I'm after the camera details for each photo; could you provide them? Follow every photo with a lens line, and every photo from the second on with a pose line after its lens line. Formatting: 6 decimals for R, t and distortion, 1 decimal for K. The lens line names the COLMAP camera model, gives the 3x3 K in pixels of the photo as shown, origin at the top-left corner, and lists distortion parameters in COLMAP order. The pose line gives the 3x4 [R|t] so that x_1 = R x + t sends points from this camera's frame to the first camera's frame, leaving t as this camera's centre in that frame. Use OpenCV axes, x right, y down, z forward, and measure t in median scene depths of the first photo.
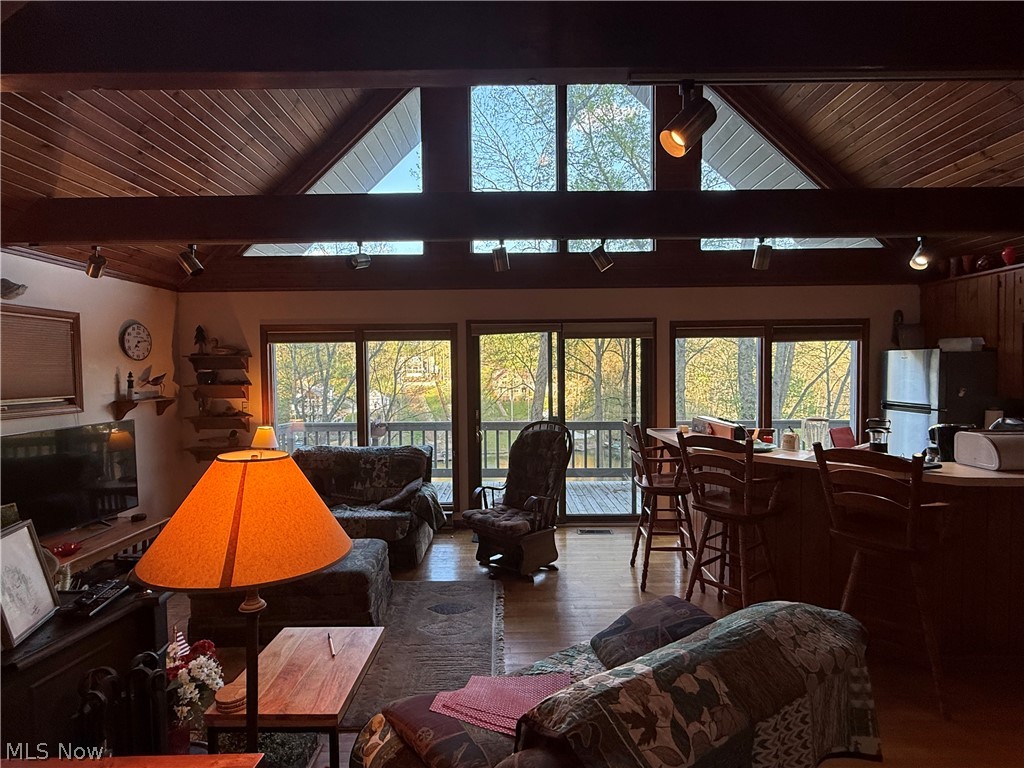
lens RADIAL K [[509.1, 0, 509.4], [0, 509.1, 384.6], [0, 0, 1]] dist [0.000833, -0.000857]
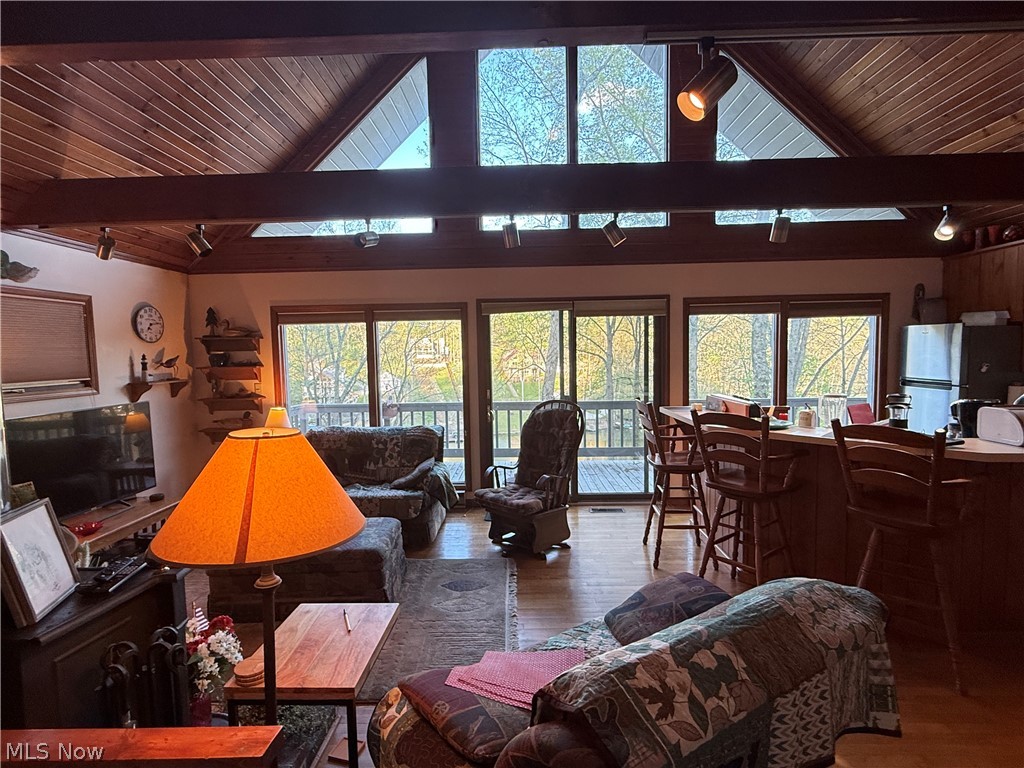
lens RADIAL K [[509.4, 0, 509.8], [0, 509.4, 384.9], [0, 0, 1]] dist [-0.000046, -0.000484]
pose [[0.999773, -0.007598, -0.019895, -0.001488], [0.008351, 0.999241, 0.038055, 0.003626], [0.019591, -0.038213, 0.999078, 0.006445]]
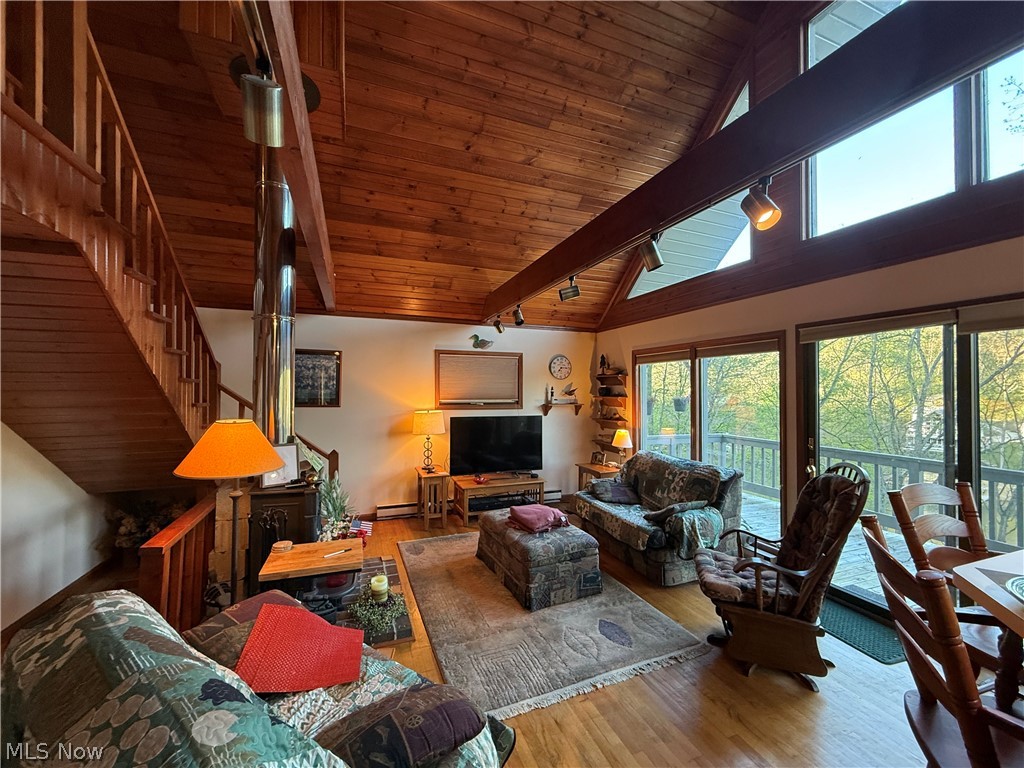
lens RADIAL K [[407.6, 0, 509.1], [0, 407.6, 384.1], [0, 0, 1]] dist [0.001323, 0.000207]
pose [[0.365834, -0.001193, -0.930679, 0.428014], [-0.034580, 0.999291, -0.014874, -0.009035], [0.930037, 0.037625, 0.365534, 0.416864]]
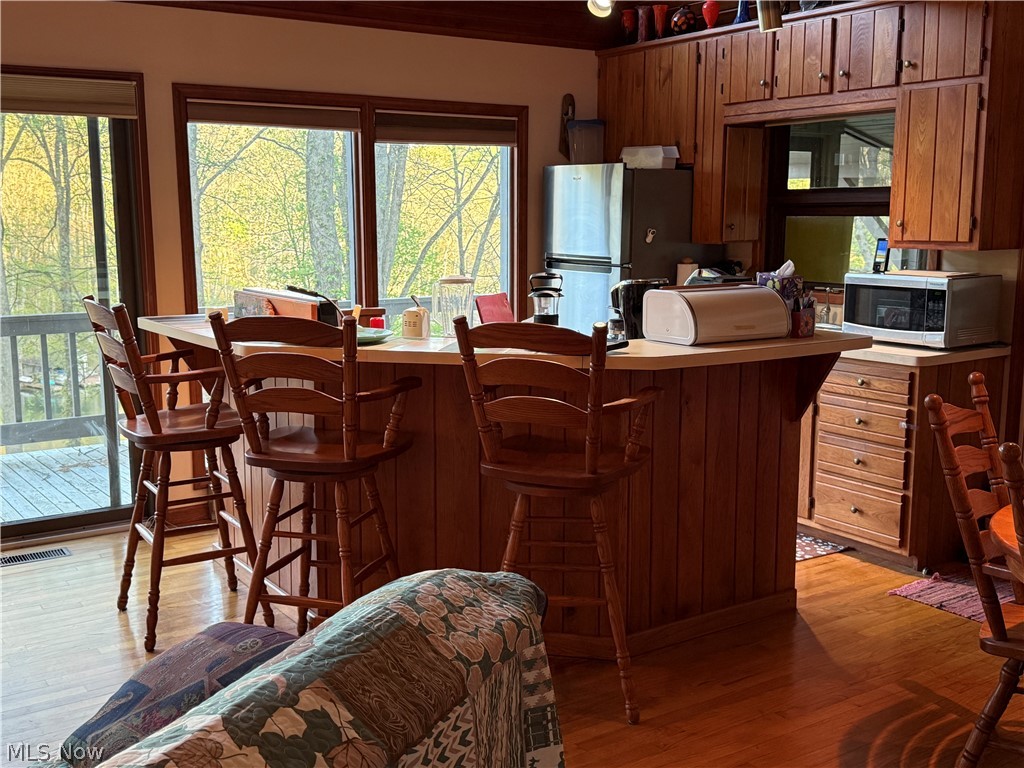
lens RADIAL K [[1090.3, 0, 506.4], [0, 1090.3, 385.1], [0, 0, 1]] dist [0.193915, -0.430014]
pose [[0.824177, -0.080789, 0.560540, -0.024194], [0.008249, 0.991380, 0.130757, 0.019818], [-0.566272, -0.103143, 0.817739, -0.017551]]
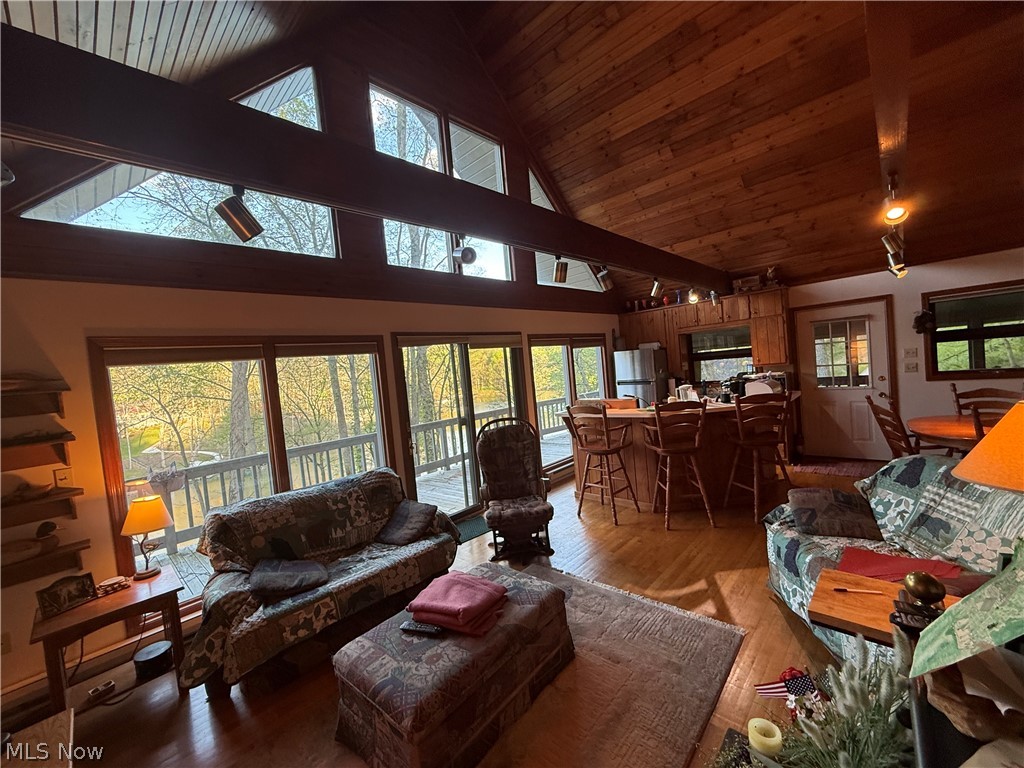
lens RADIAL K [[407.6, 0, 509.1], [0, 407.6, 384.1], [0, 0, 1]] dist [0.001323, 0.000207]
pose [[0.683333, -0.083099, 0.725363, -0.614614], [0.107148, 0.994159, 0.012953, -0.016879], [-0.722202, 0.068870, 0.688245, 0.372523]]
